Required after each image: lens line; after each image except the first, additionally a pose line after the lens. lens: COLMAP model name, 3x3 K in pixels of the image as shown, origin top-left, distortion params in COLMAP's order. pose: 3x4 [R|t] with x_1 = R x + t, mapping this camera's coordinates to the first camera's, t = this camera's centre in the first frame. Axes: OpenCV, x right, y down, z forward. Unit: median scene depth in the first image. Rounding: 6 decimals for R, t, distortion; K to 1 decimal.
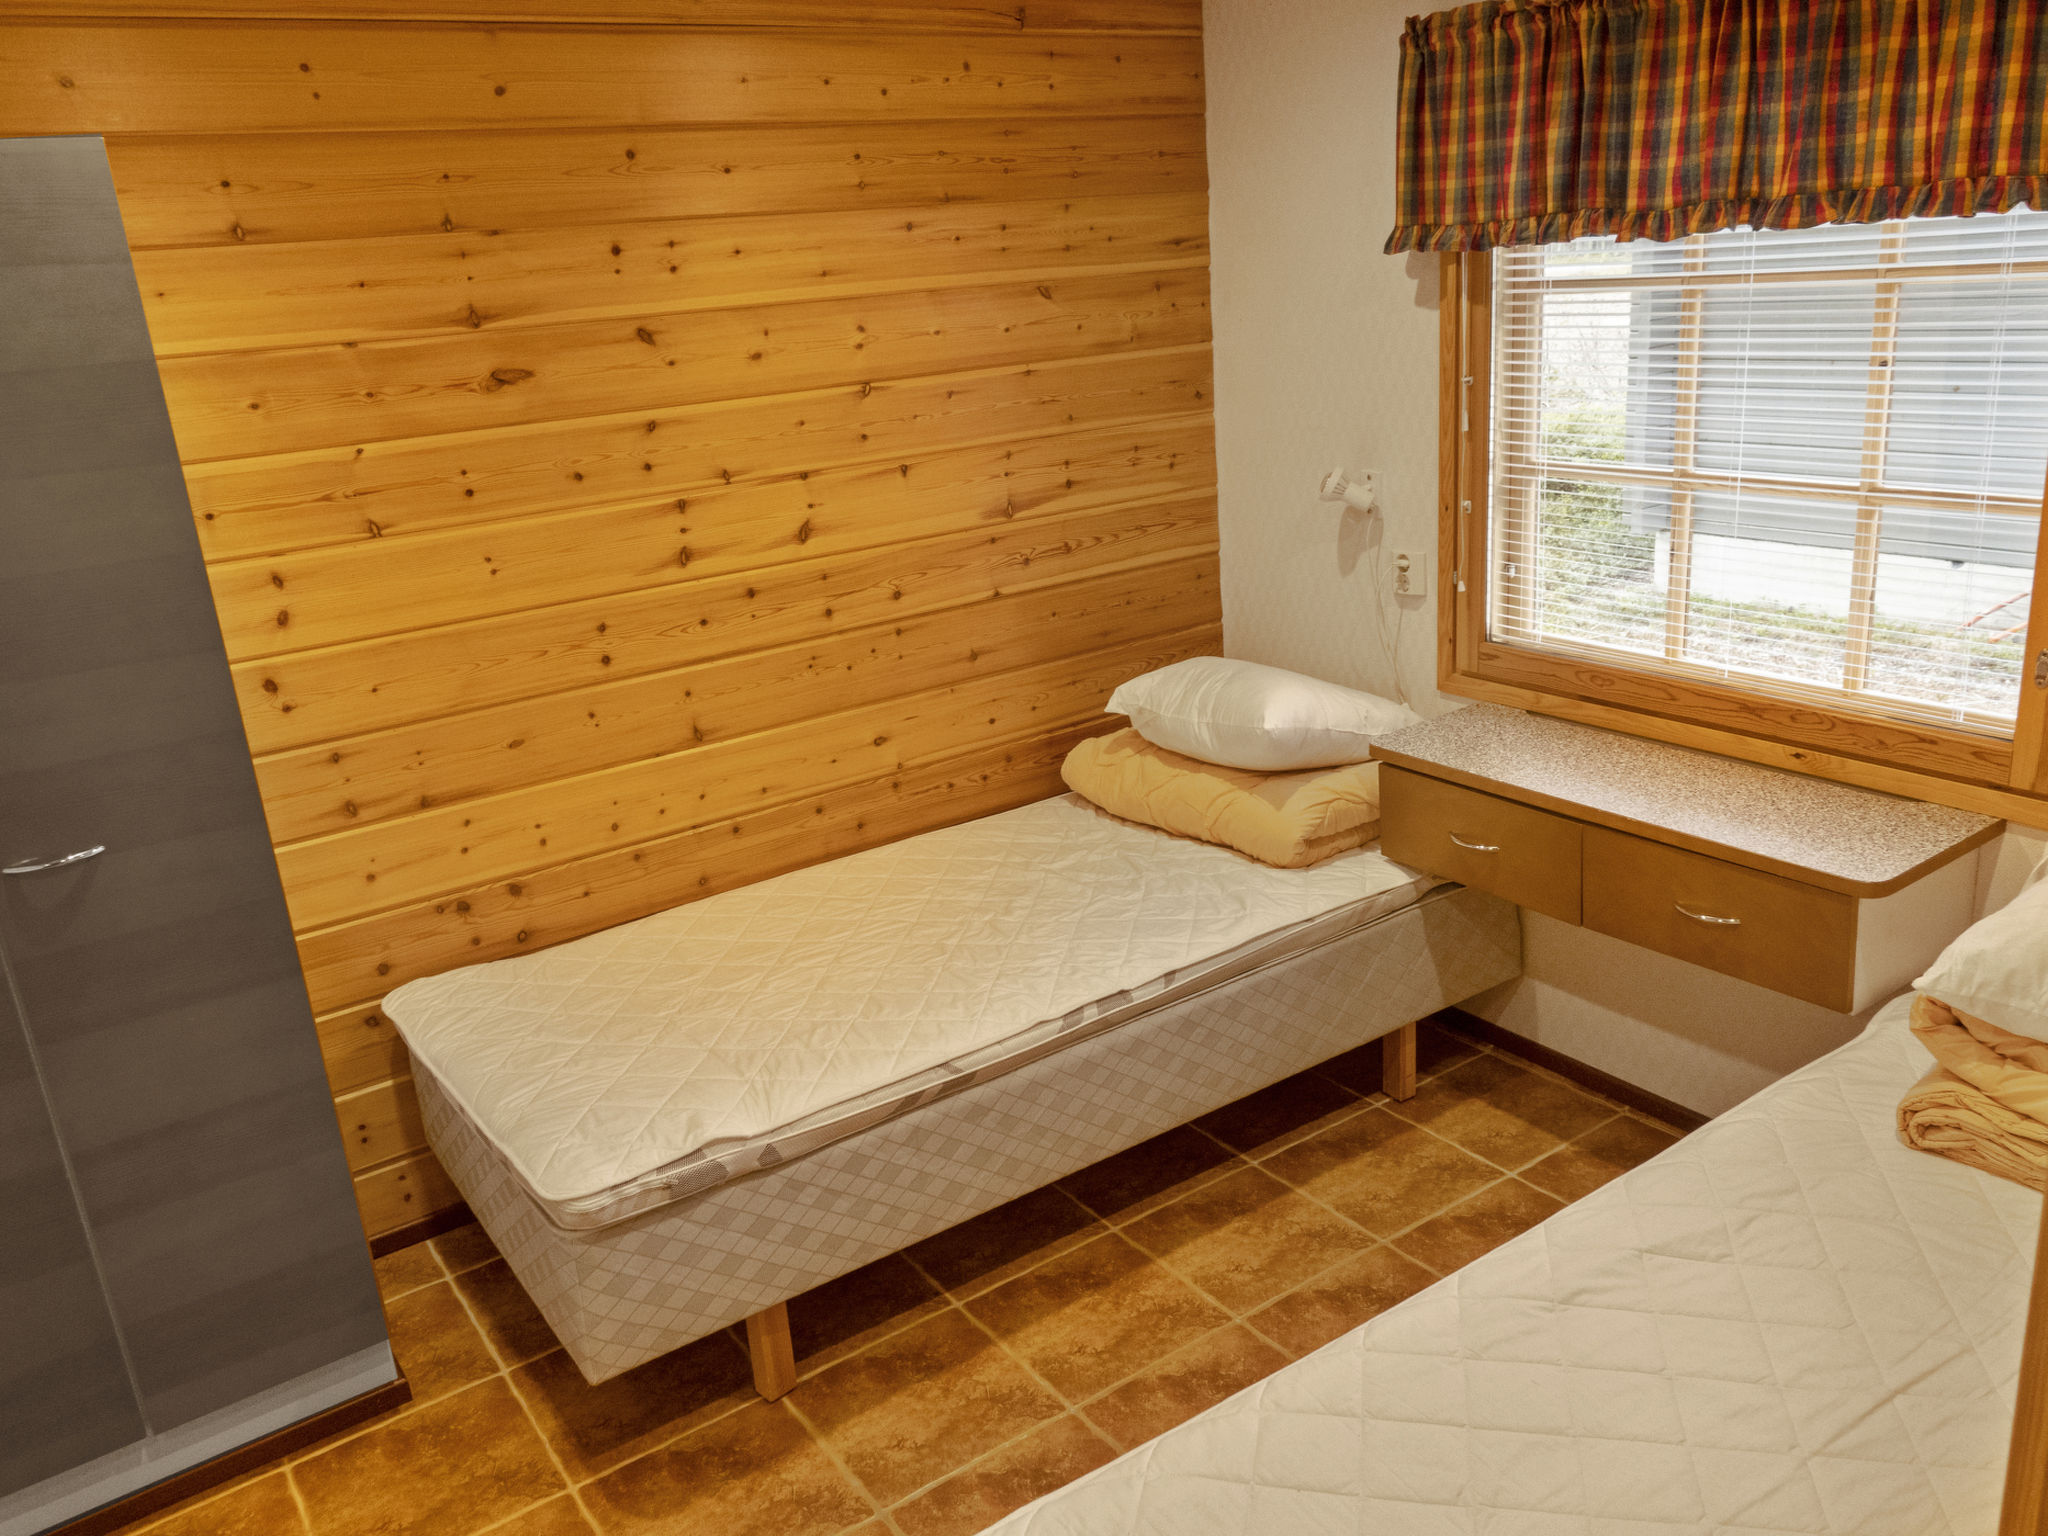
lens RADIAL K [[1596.5, 0, 1025.6], [0, 1596.5, 774.3], [0, 0, 1]] dist [-0.006746, -0.003889]
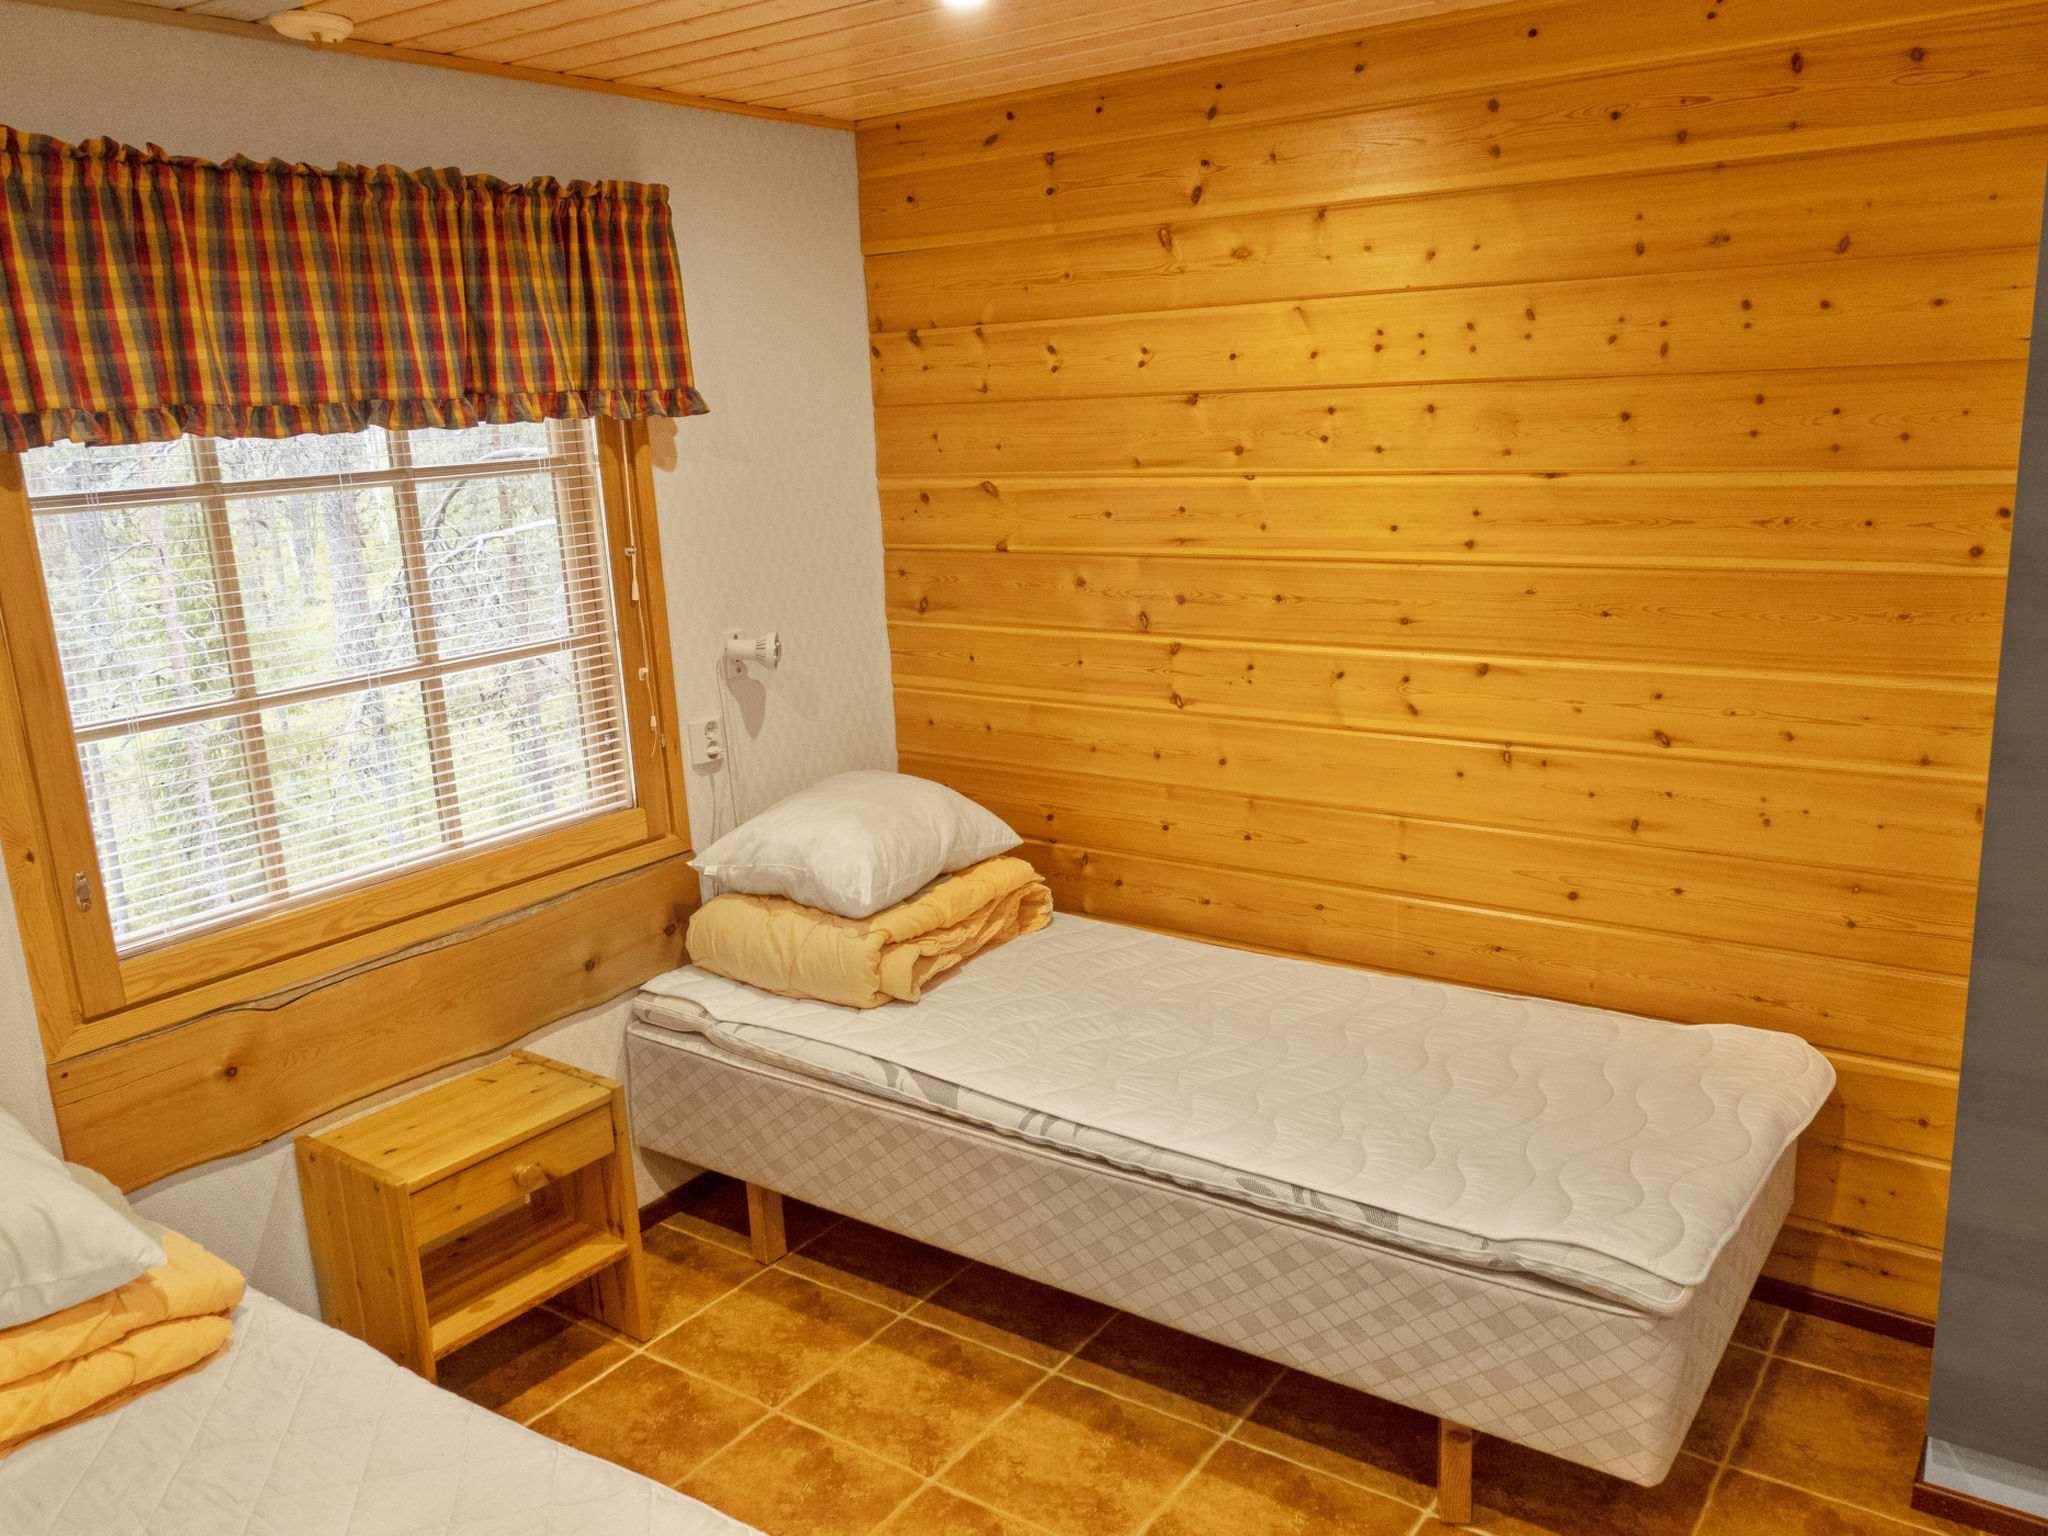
lens RADIAL K [[1596.5, 0, 1026.4], [0, 1596.5, 766.1], [0, 0, 1]] dist [-0.006746, -0.003889]
pose [[0.346521, 0.268414, -0.898820, 0.870792], [-0.265277, 0.947114, 0.180564, -0.242781], [0.899751, 0.175867, 0.399399, 0.564272]]
